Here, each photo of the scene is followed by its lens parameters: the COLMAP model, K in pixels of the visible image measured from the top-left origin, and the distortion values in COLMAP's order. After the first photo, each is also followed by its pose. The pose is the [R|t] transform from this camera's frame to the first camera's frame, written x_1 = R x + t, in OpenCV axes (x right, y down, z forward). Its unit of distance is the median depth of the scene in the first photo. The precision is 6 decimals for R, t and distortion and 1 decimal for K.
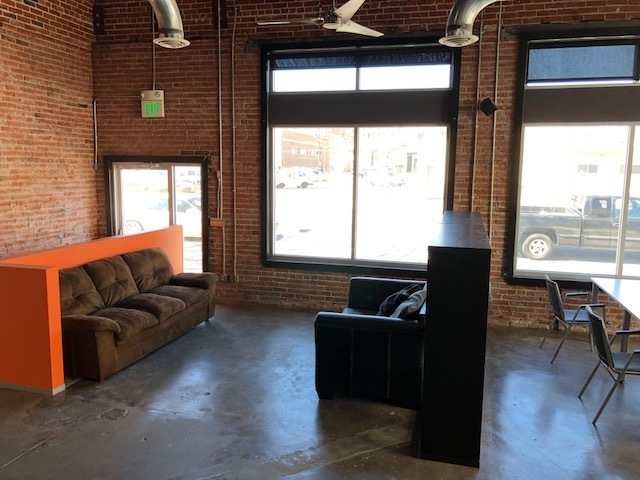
lens RADIAL K [[521.4, 0, 321.8], [0, 521.4, 239.9], [0, 0, 1]] dist [0.018928, -0.032142]
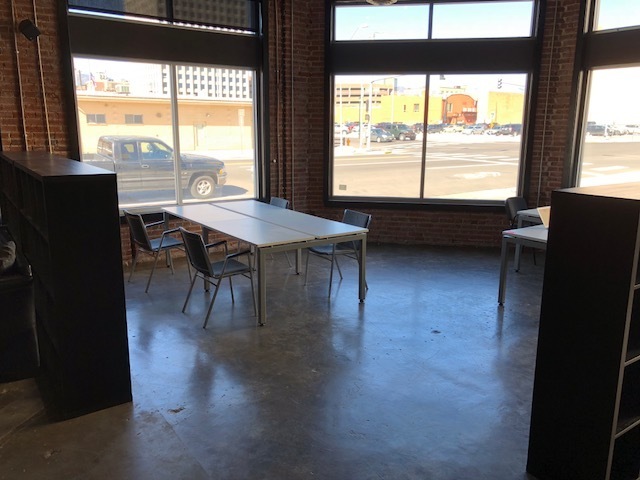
lens RADIAL K [[521.4, 0, 321.7], [0, 521.4, 241.6], [0, 0, 1]] dist [0.018928, -0.032142]
pose [[0.633009, -0.173122, 0.754539, -0.090590], [0.104682, 0.984864, 0.138147, 0.024771], [-0.767034, -0.008461, 0.641550, 0.057774]]
